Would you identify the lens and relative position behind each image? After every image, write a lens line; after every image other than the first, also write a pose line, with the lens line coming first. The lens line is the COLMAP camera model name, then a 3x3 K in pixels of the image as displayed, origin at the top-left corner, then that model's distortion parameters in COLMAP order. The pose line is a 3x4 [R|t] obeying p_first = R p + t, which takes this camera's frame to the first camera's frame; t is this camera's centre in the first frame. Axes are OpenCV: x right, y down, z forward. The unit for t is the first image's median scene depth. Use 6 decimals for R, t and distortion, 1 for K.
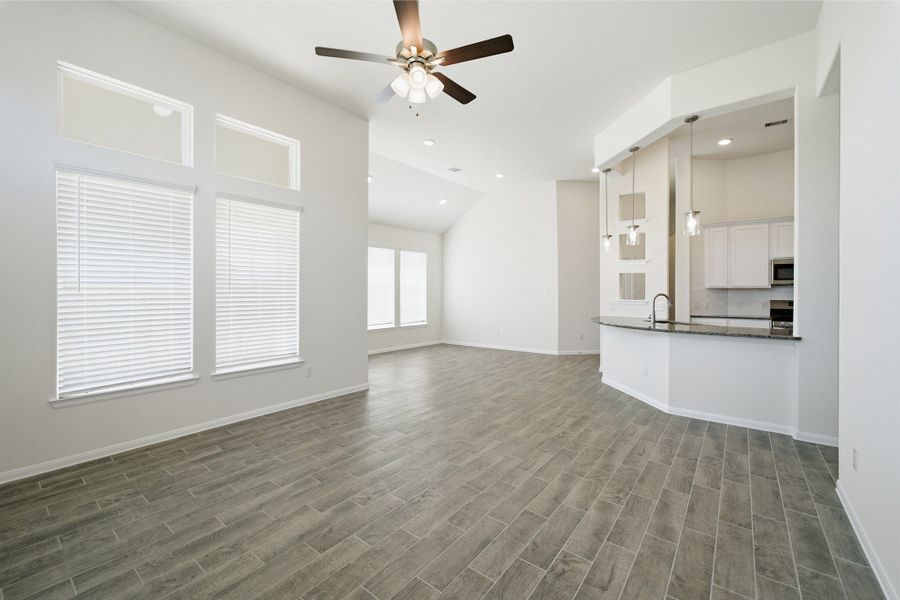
lens RADIAL K [[374.0, 0, 444.7], [0, 374.0, 295.3], [0, 0, 1]] dist [-0.018029, 0.007619]
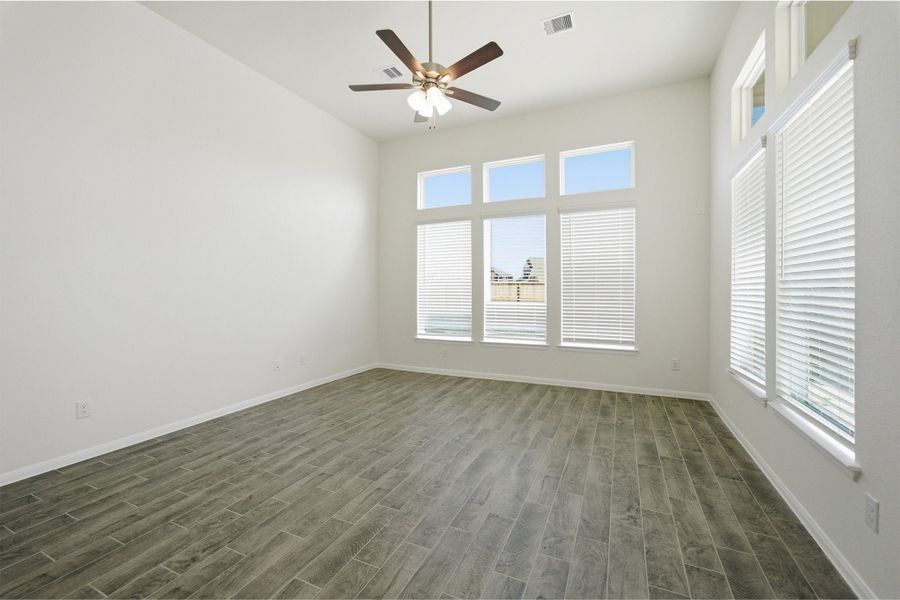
lens RADIAL K [[374.0, 0, 446.7], [0, 374.0, 290.6], [0, 0, 1]] dist [-0.018029, 0.007619]
pose [[-0.973149, -0.000077, -0.230175, 0.118245], [-0.003294, 0.999902, 0.013595, 0.004297], [0.230152, 0.013988, -0.973054, 1.772832]]
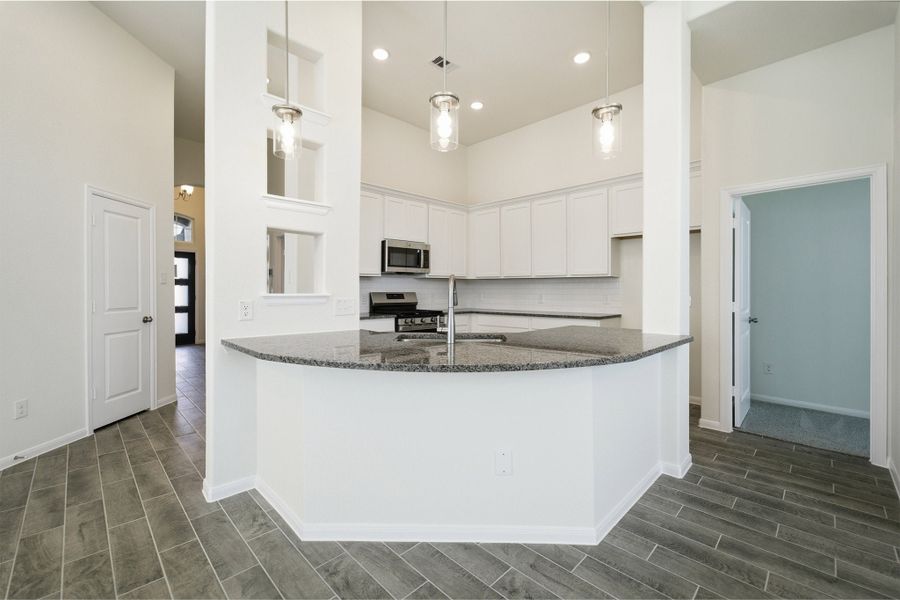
lens RADIAL K [[374.0, 0, 456.9], [0, 374.0, 296.7], [0, 0, 1]] dist [-0.018029, 0.007619]
pose [[0.109017, -0.015848, 0.993914, 0.204649], [0.009591, 0.999843, 0.014891, 0.023444], [-0.993994, 0.007909, 0.109152, 1.484250]]
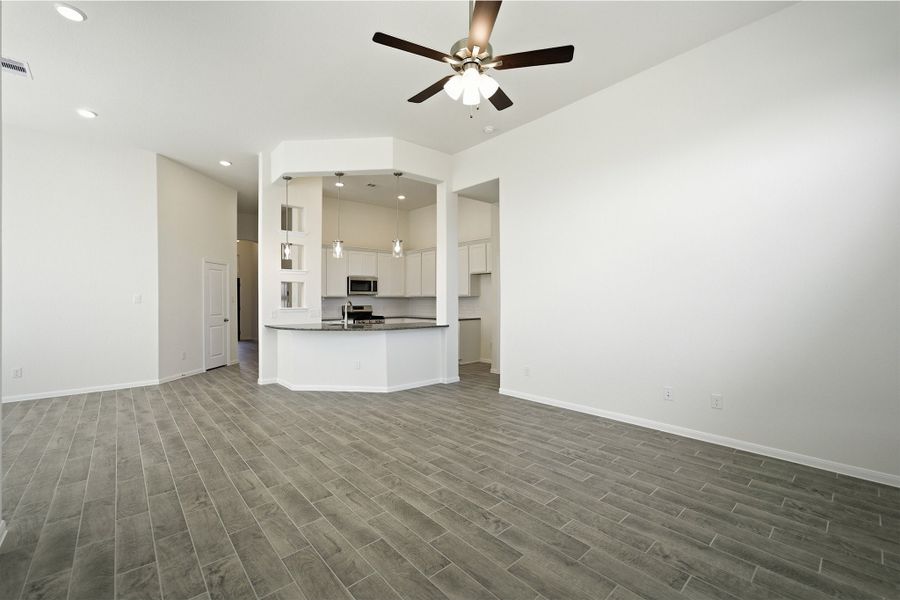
lens RADIAL K [[374.0, 0, 455.1], [0, 374.0, 300.8], [0, 0, 1]] dist [-0.018029, 0.007619]
pose [[0.162999, -0.001962, 0.986624, -0.870925], [0.014696, 0.999892, -0.000439, 0.001493], [-0.986517, 0.014571, 0.163011, 0.733531]]
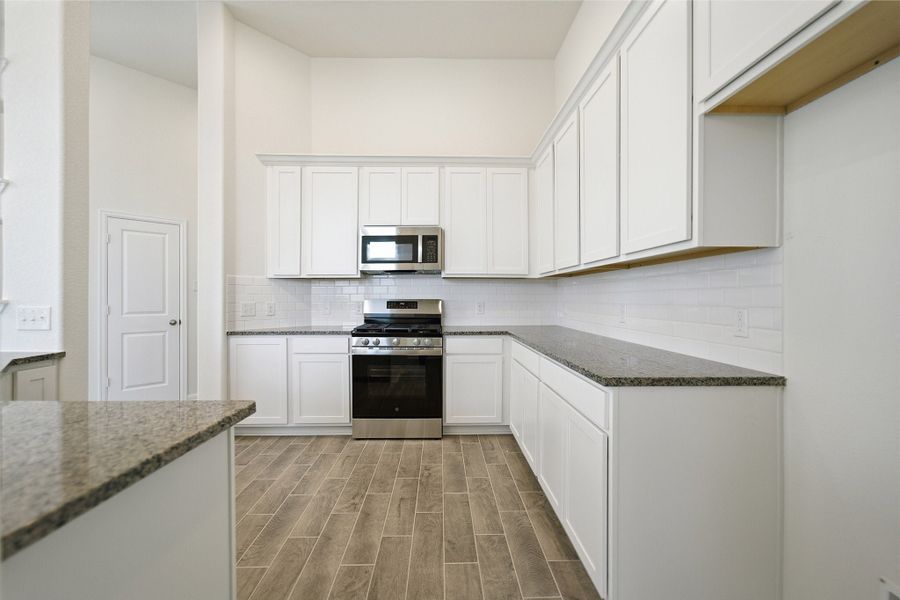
lens RADIAL K [[374.0, 0, 453.3], [0, 374.0, 298.6], [0, 0, 1]] dist [-0.018029, 0.007619]
pose [[0.763386, -0.001124, 0.645942, 1.191422], [0.006008, 0.999968, -0.005361, 0.032135], [-0.645915, 0.007974, 0.763368, 0.909538]]
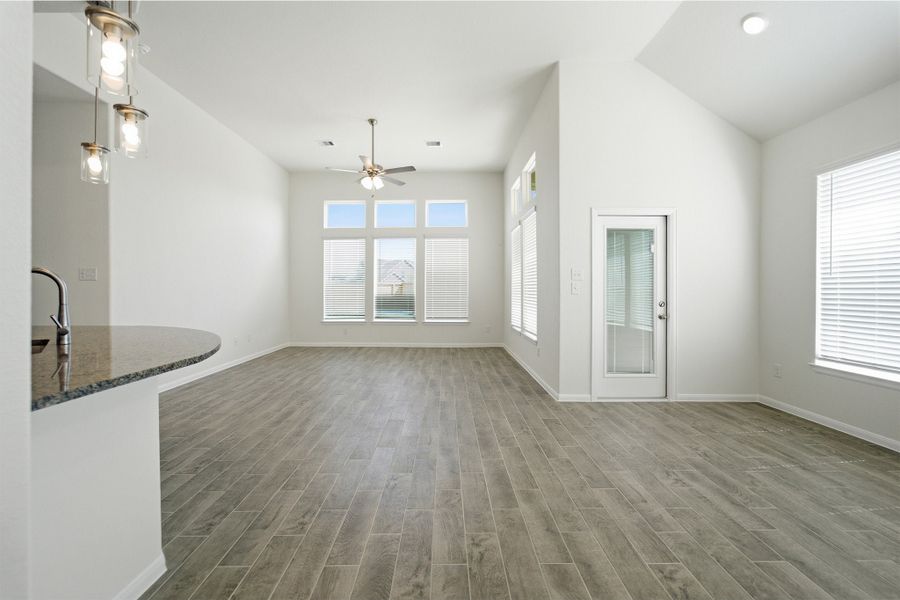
lens RADIAL K [[374.0, 0, 445.6], [0, 374.0, 293.1], [0, 0, 1]] dist [-0.018029, 0.007619]
pose [[-0.785162, 0.004175, -0.619277, 0.758724], [-0.008160, 0.999821, 0.017087, 0.020341], [0.619237, 0.018469, -0.784987, 2.429220]]
